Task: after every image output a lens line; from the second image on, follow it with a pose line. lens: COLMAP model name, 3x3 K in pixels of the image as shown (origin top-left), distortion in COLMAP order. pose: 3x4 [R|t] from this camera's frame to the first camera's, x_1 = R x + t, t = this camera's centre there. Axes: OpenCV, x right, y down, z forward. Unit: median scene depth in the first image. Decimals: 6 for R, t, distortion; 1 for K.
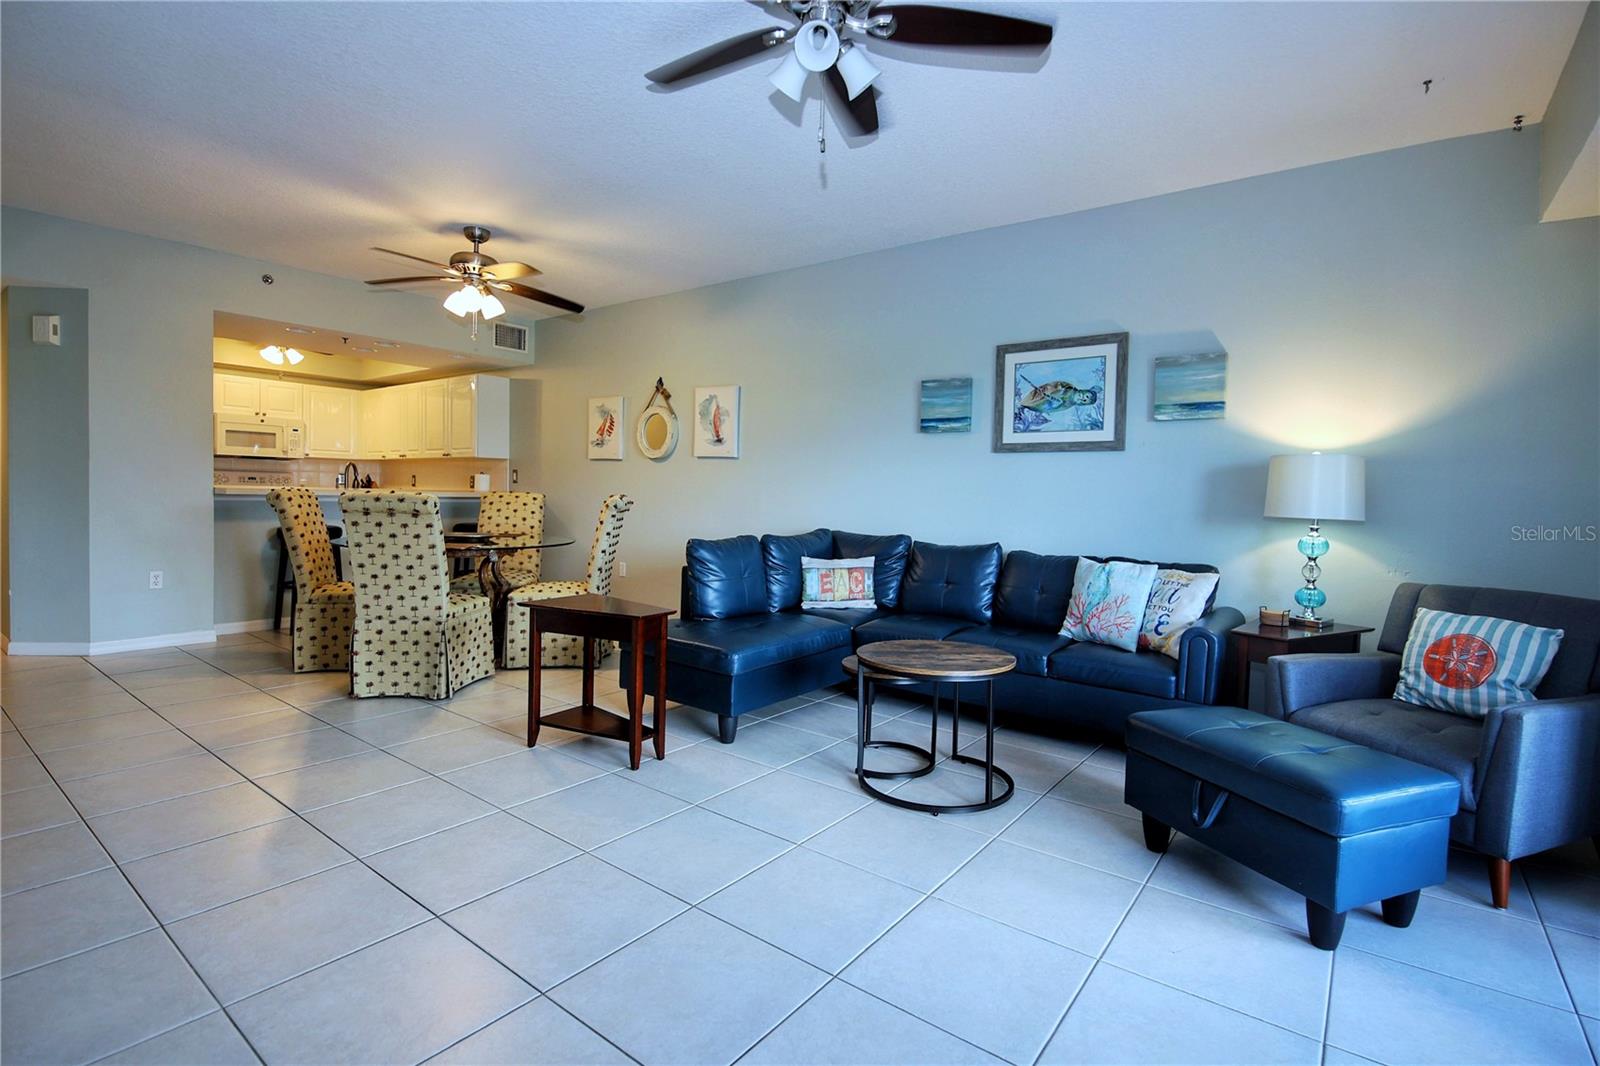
lens RADIAL K [[784.5, 0, 811.7], [0, 784.5, 539.2], [0, 0, 1]] dist [-0.000911, -0.006282]
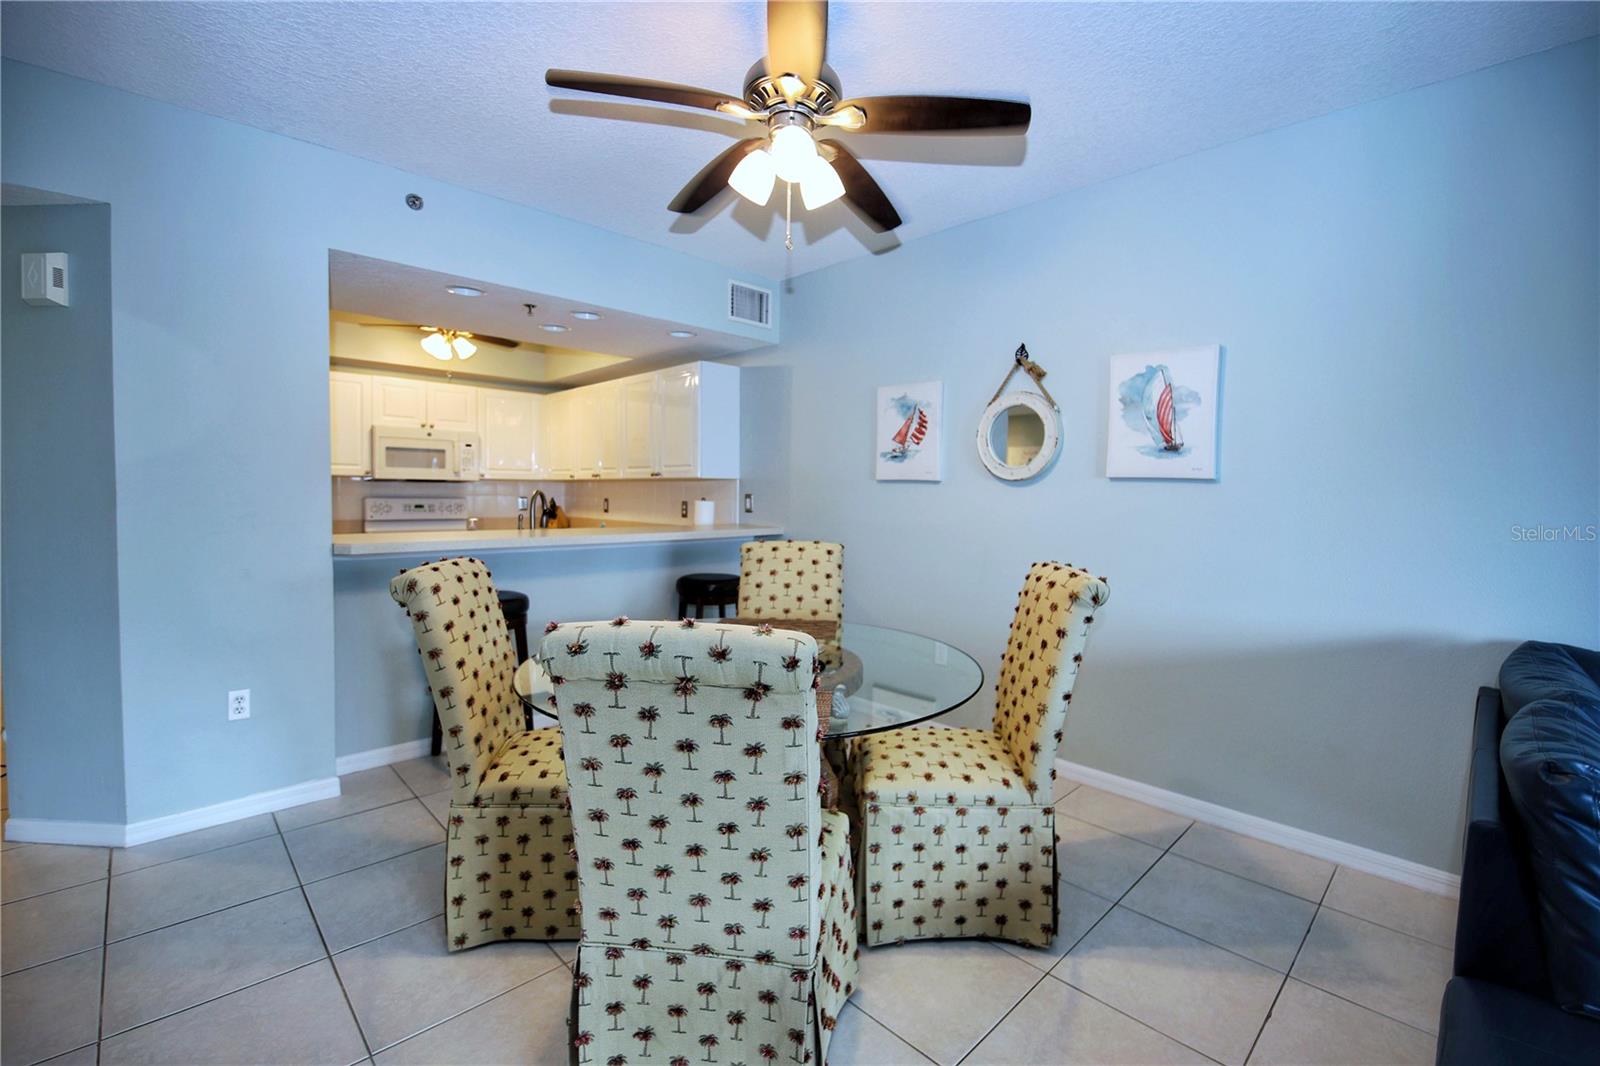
lens RADIAL K [[696.5, 0, 804.0], [0, 696.5, 544.3], [0, 0, 1]] dist [-0.000899, -0.006852]
pose [[0.988927, -0.000033, -0.148404, -0.376766], [0.002342, 0.999879, 0.015383, -0.084496], [0.148386, -0.015560, 0.988807, 0.607623]]
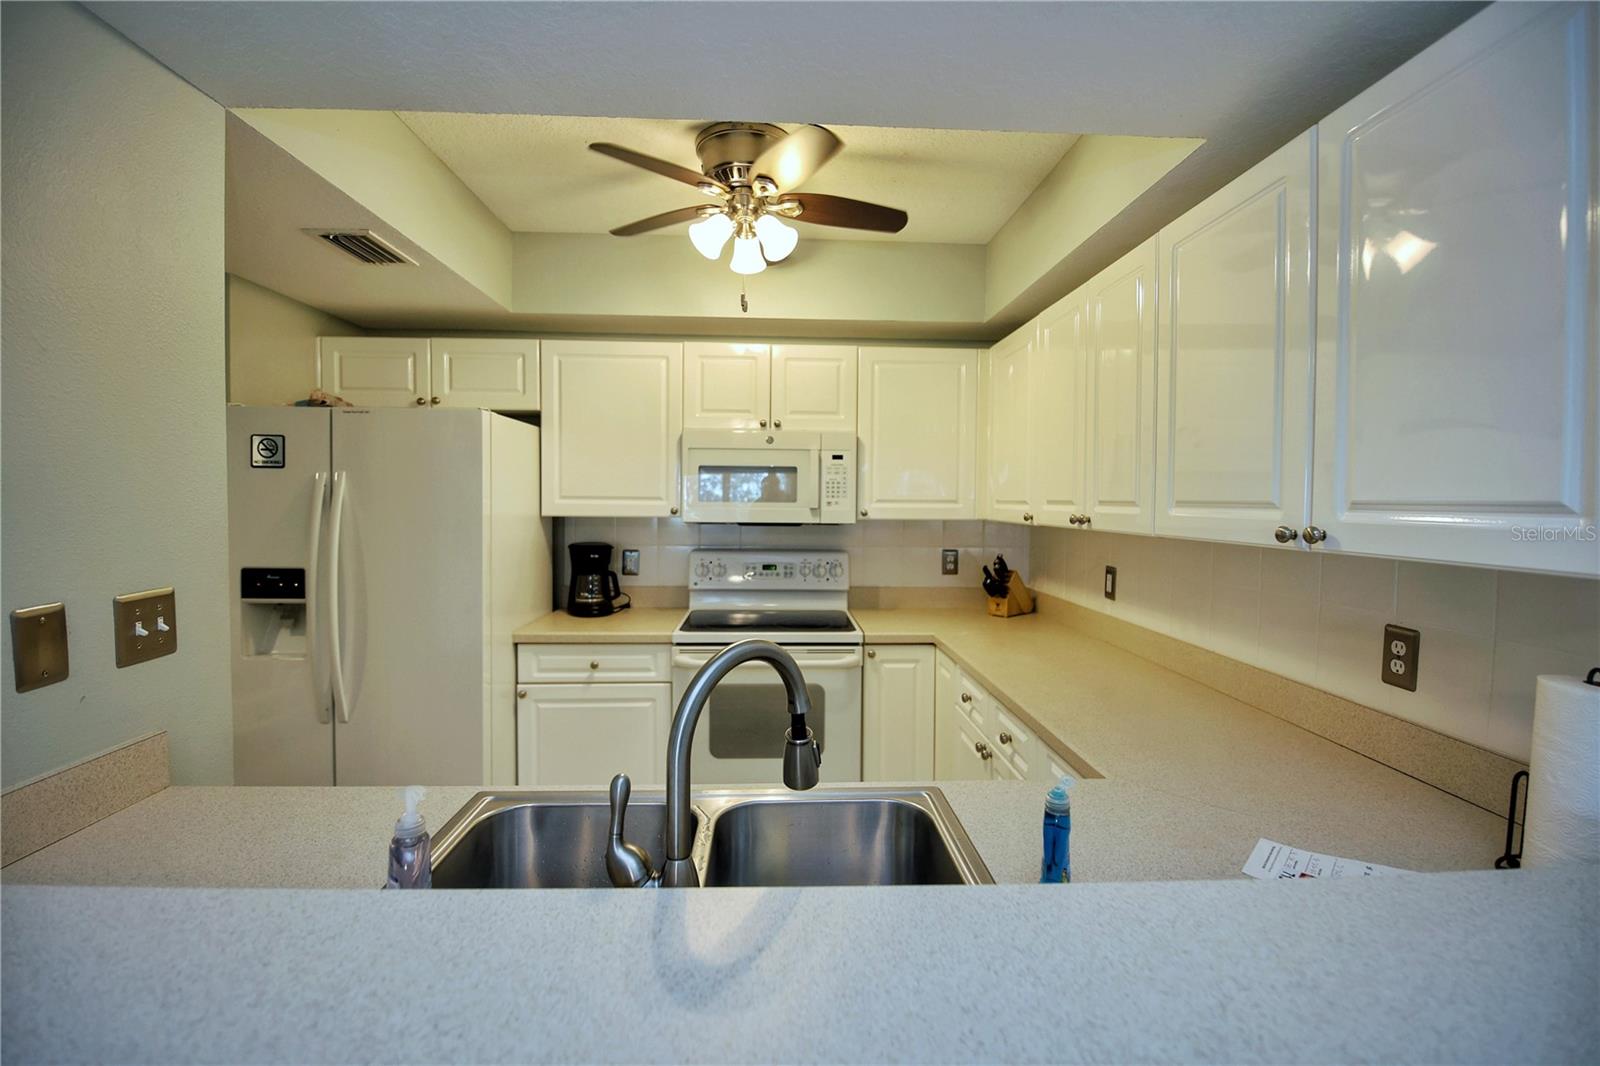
lens RADIAL K [[696.5, 0, 806.5], [0, 696.5, 532.2], [0, 0, 1]] dist [-0.000899, -0.006852]
pose [[0.653244, 0.017643, -0.756942, -0.683059], [-0.031242, 0.999505, -0.003666, -0.171280], [0.756503, 0.026043, 0.653472, 1.314040]]
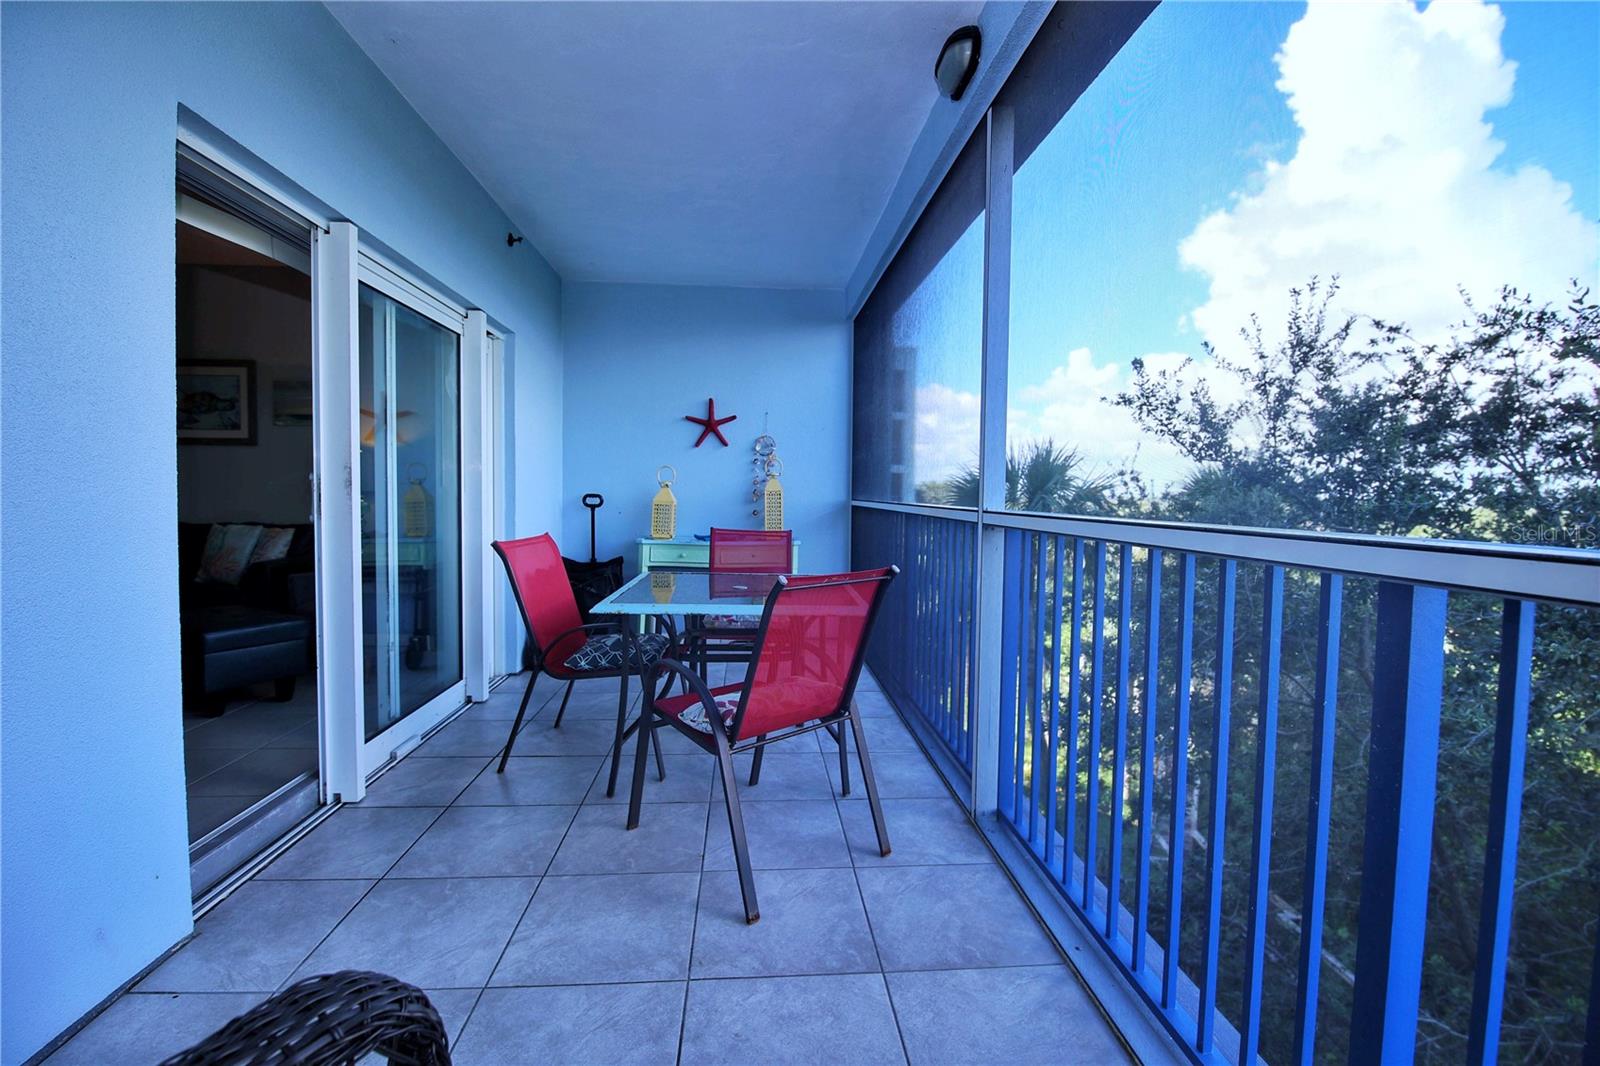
lens RADIAL K [[696.5, 0, 800.7], [0, 696.5, 518.3], [0, 0, 1]] dist [-0.000899, -0.006852]
pose [[0.735166, -0.065933, 0.674673, 0.235742], [0.055189, 0.997776, 0.037370, 0.021071], [-0.675637, 0.009761, 0.737170, -0.496501]]
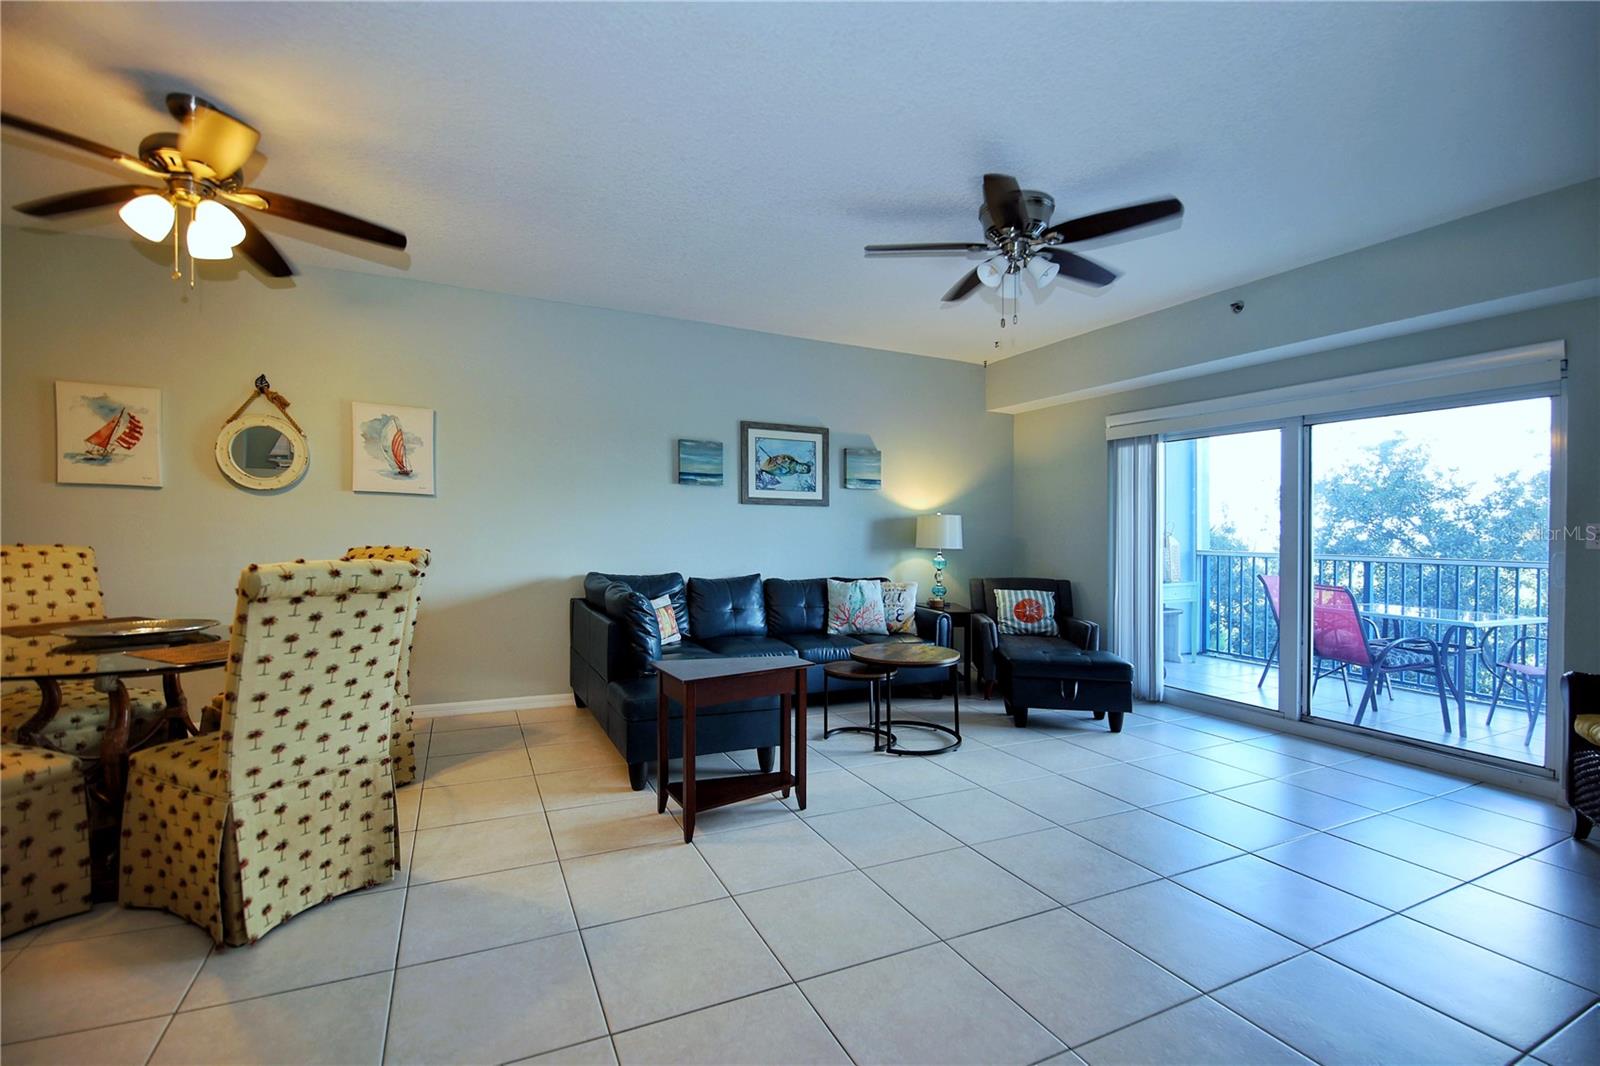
lens RADIAL K [[696.5, 0, 813.4], [0, 696.5, 549.4], [0, 0, 1]] dist [-0.000899, -0.006852]
pose [[0.447945, -0.040245, 0.893155, -0.723110], [0.045696, 0.998711, 0.022083, -0.054589], [-0.892893, 0.030921, 0.449207, 0.379029]]
